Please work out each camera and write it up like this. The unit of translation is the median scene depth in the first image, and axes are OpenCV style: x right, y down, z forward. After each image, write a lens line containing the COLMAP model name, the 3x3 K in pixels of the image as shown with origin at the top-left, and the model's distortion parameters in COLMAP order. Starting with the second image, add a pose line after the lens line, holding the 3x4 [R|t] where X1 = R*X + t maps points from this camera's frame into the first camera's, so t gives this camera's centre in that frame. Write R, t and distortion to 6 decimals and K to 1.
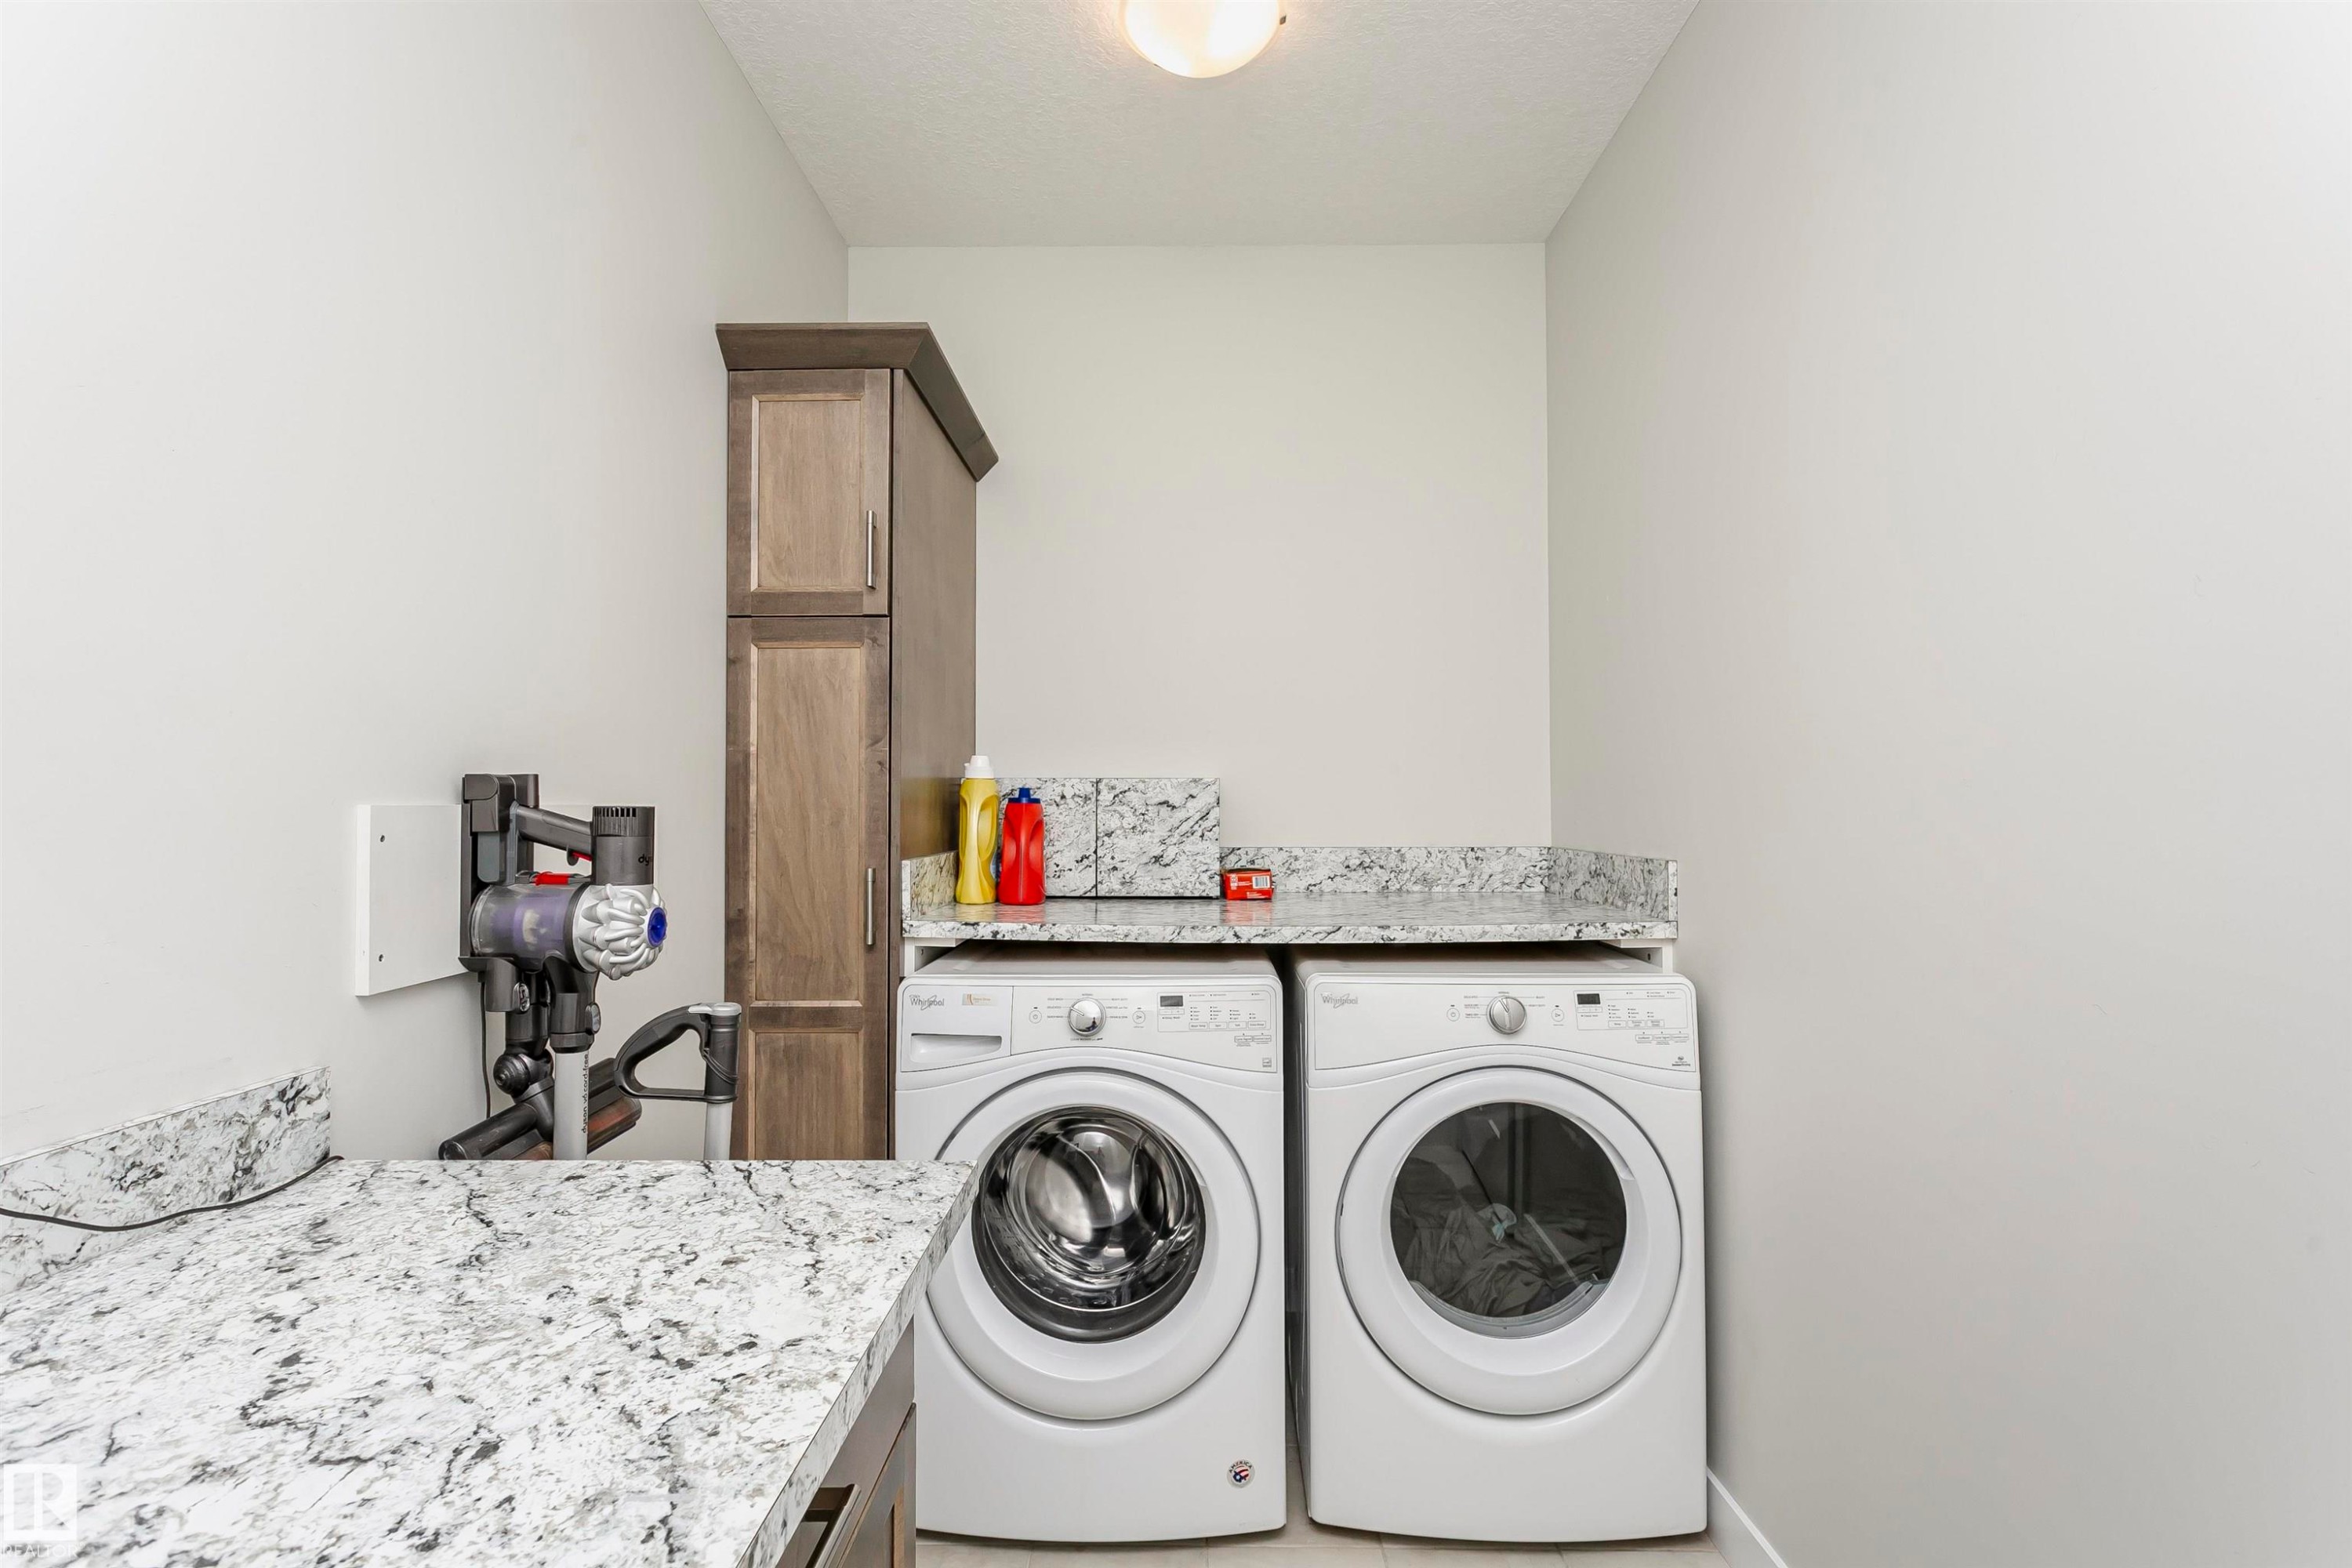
lens RADIAL K [[1118.1, 0, 1153.9], [0, 1118.1, 782.6], [0, 0, 1]] dist [0.003183, 0.000336]
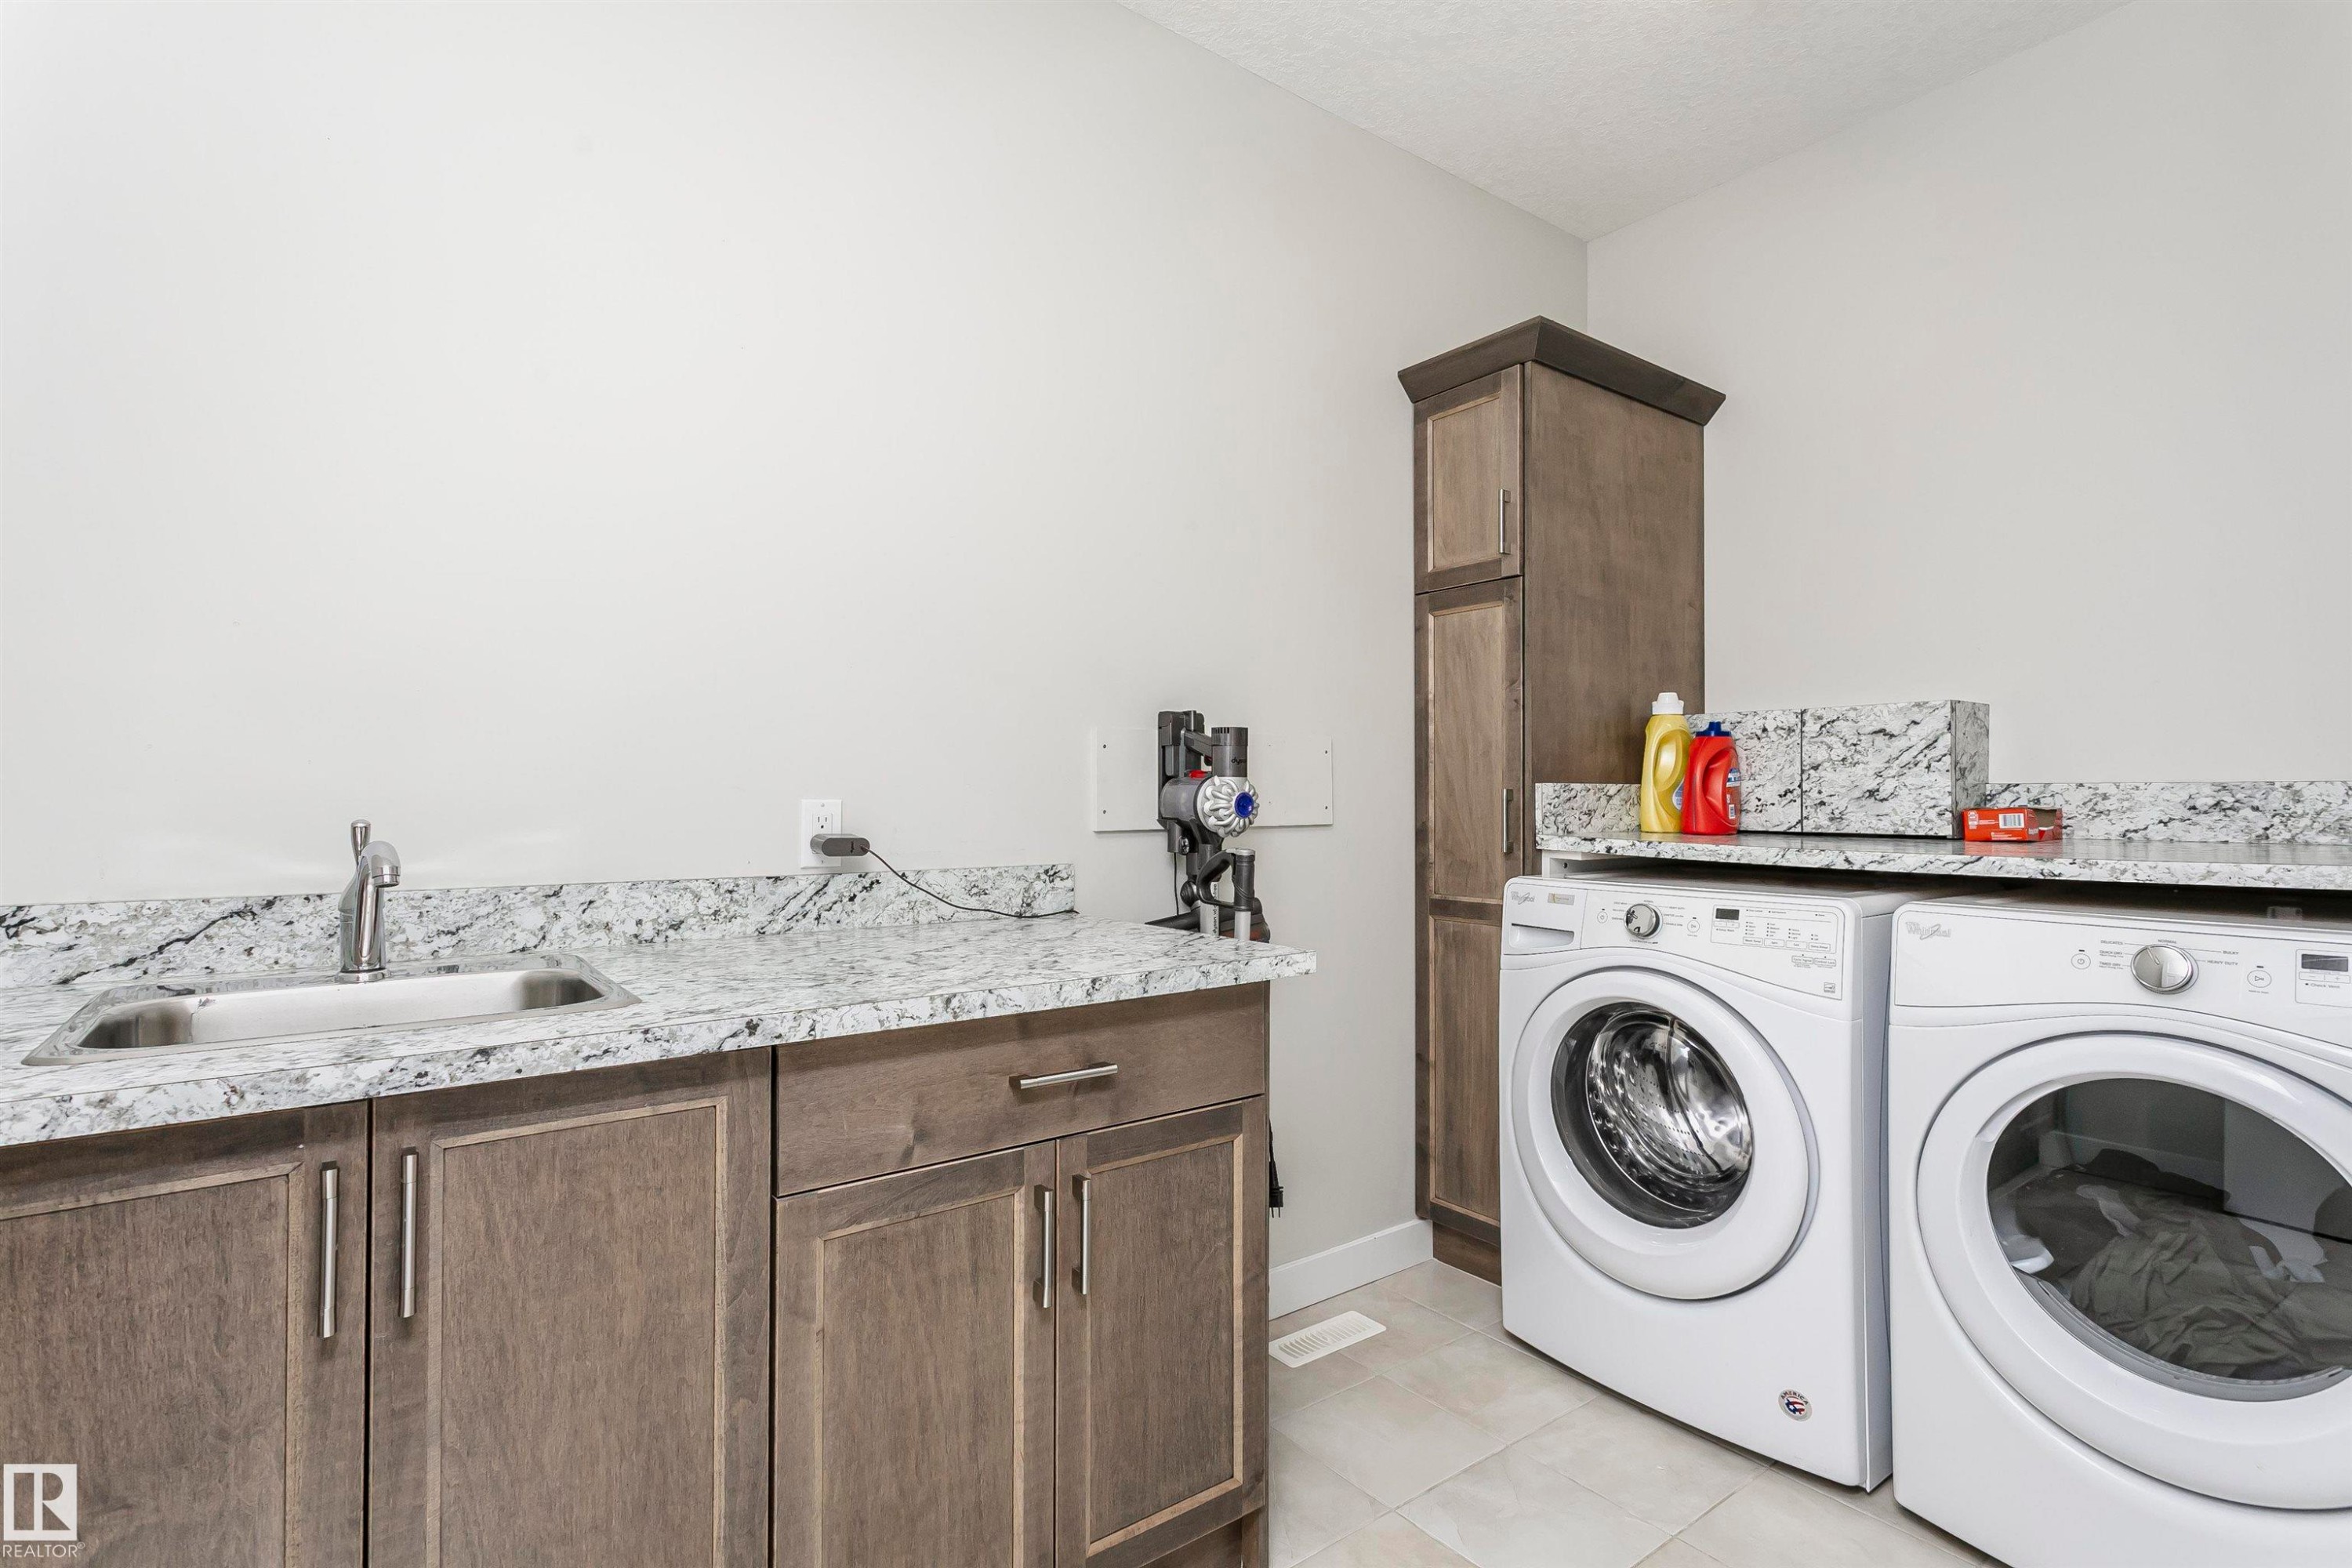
lens RADIAL K [[1118.1, 0, 1153.9], [0, 1118.1, 782.6], [0, 0, 1]] dist [0.003183, 0.000336]
pose [[0.607371, -0.007250, -0.794385, 0.457547], [0.014642, 0.999891, 0.002069, 0.060564], [0.794283, -0.012888, 0.607411, -0.022660]]
